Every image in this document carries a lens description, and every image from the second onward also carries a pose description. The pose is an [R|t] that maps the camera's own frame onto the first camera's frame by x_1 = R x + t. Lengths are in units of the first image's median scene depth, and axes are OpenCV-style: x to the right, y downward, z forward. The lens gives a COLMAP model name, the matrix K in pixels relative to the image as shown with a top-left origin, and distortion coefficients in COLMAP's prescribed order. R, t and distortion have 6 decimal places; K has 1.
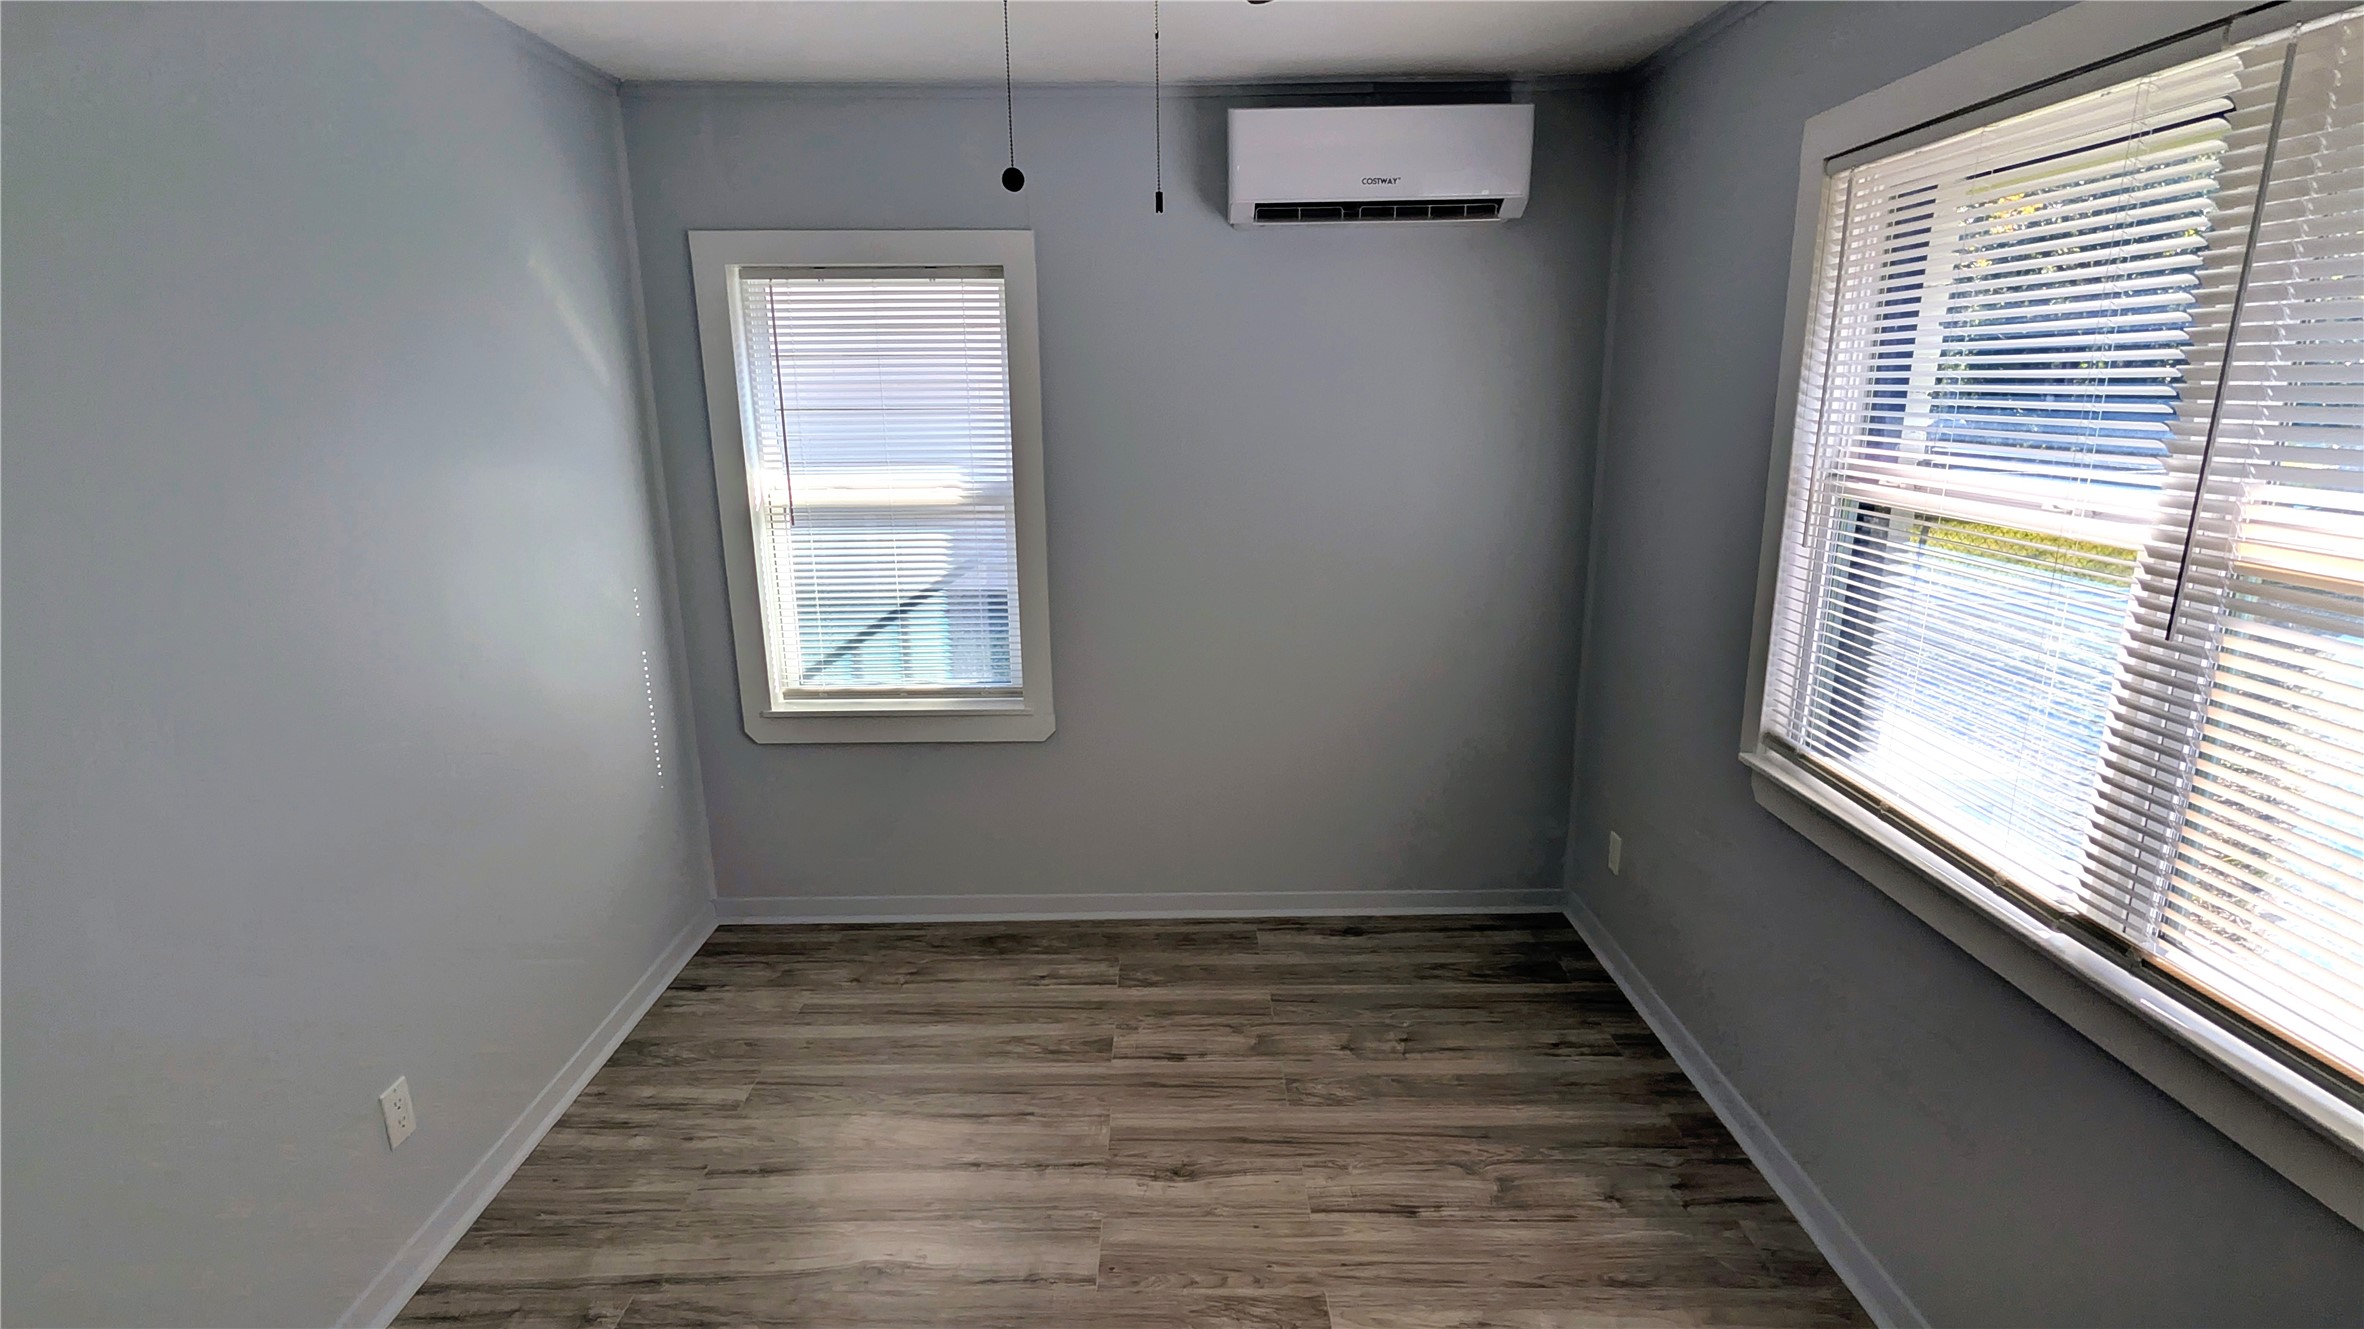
lens RADIAL K [[1210.5, 0, 1187.2], [0, 1210.5, 685.0], [0, 0, 1]] dist [0.000049, 0.001430]
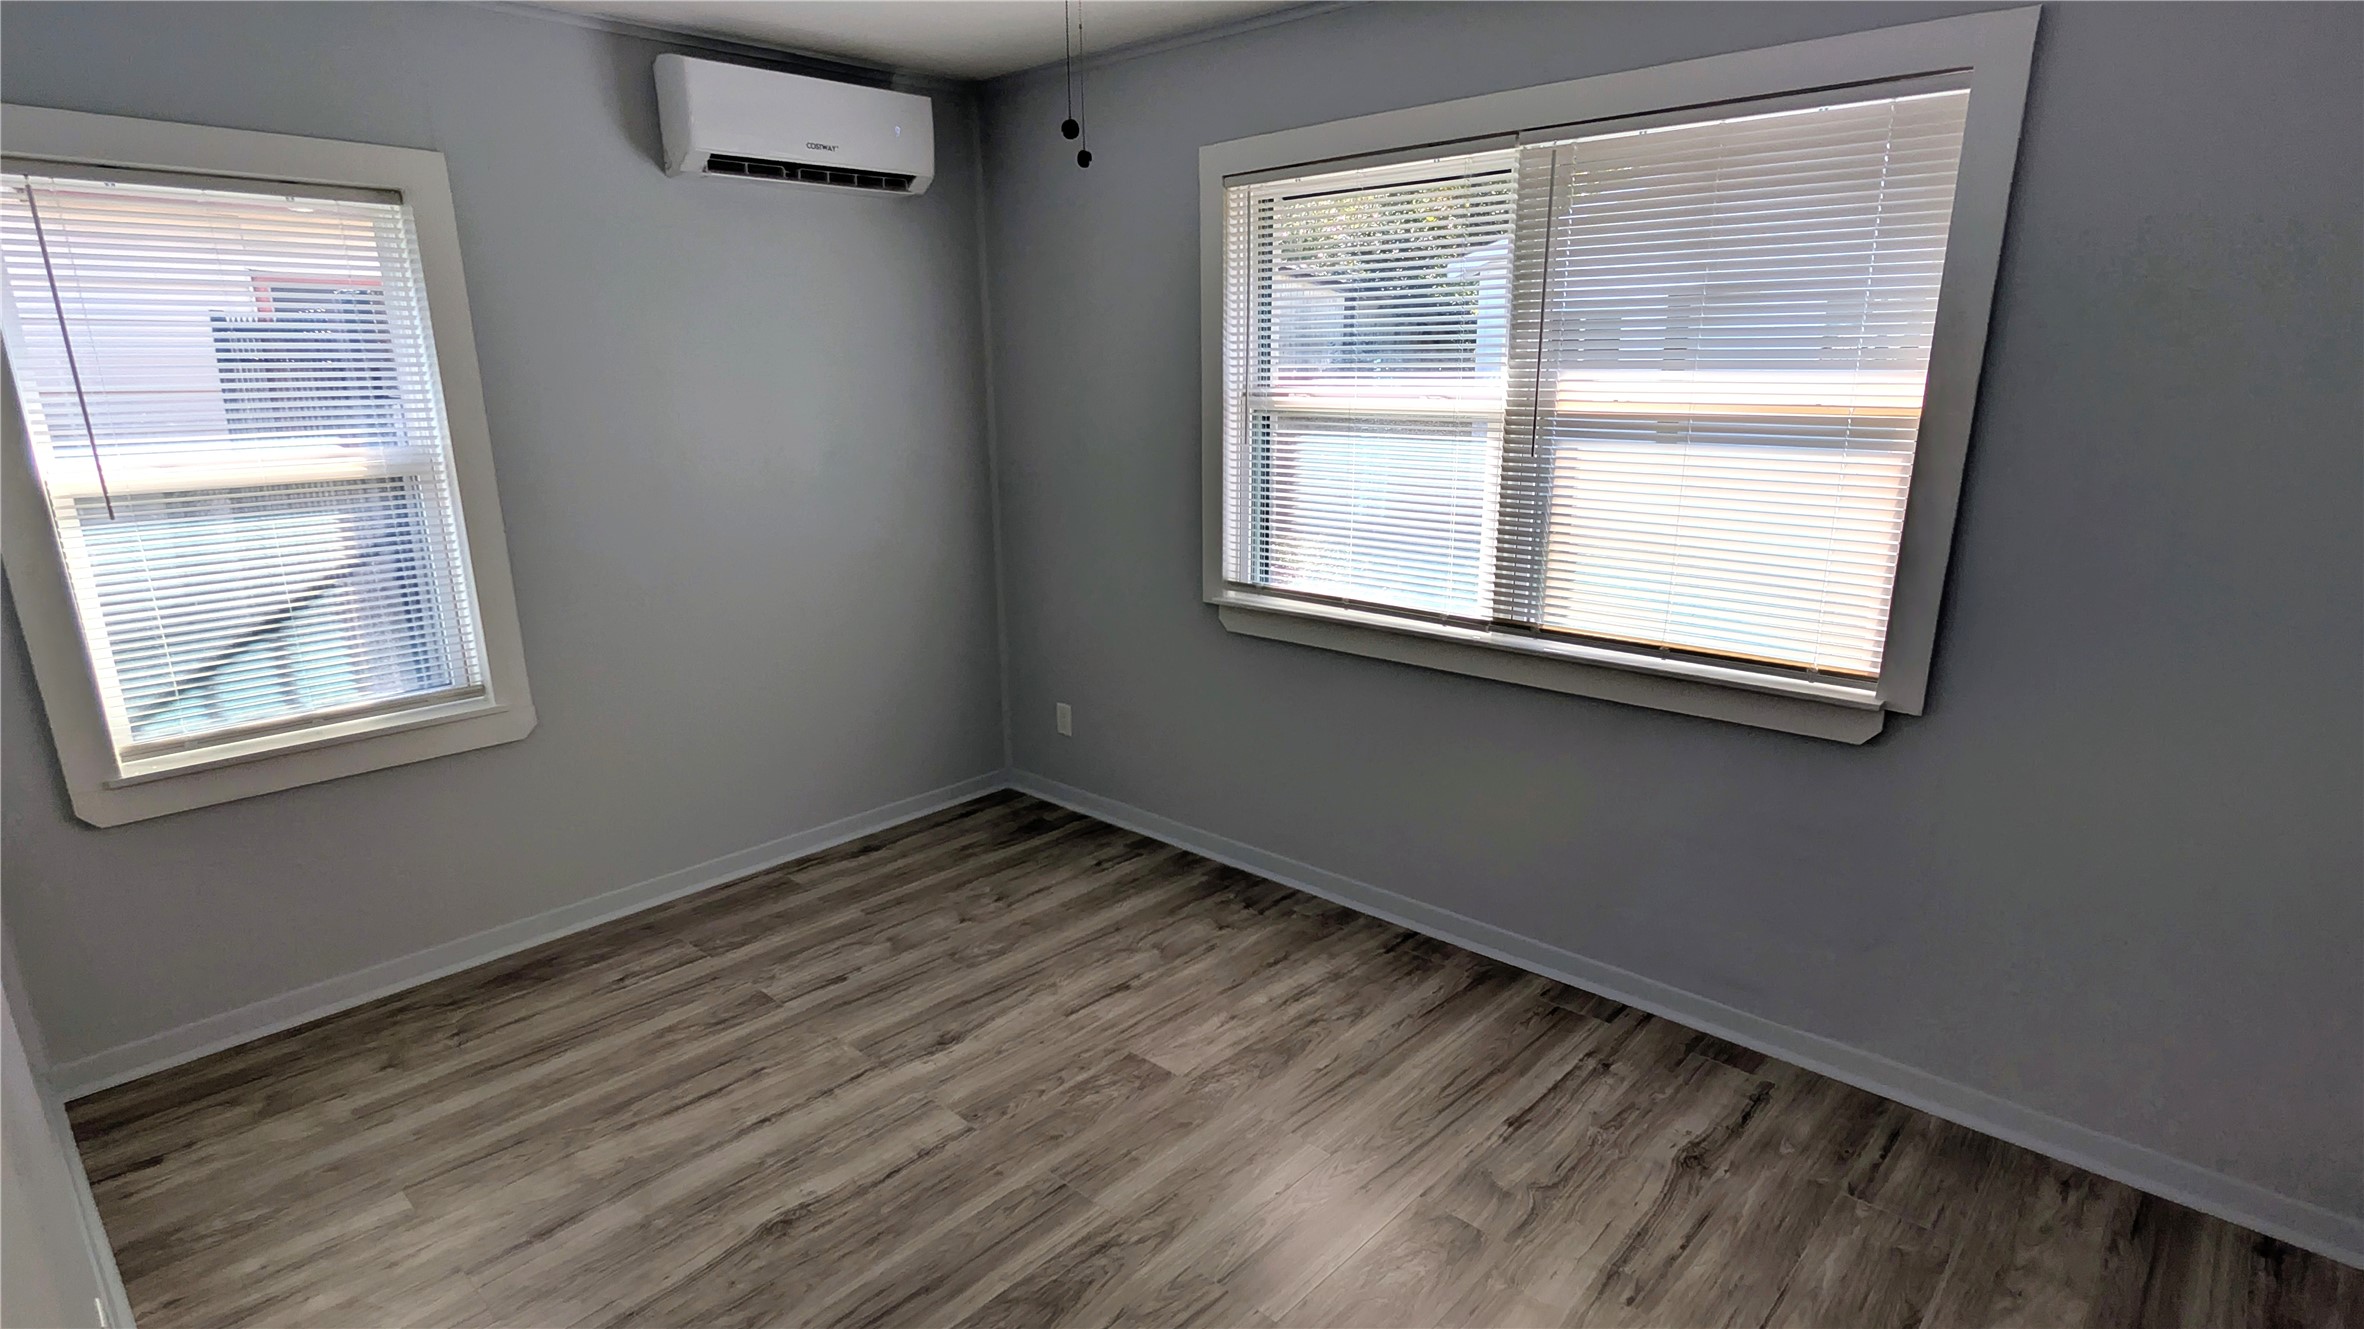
lens RADIAL K [[1210.5, 0, 1196.9], [0, 1210.5, 683.0], [0, 0, 1]] dist [0.000049, 0.001430]
pose [[0.679510, -0.187924, 0.709190, -0.466890], [0.184392, 0.979356, 0.082839, 0.027565], [-0.710117, 0.074479, 0.700134, 0.033197]]
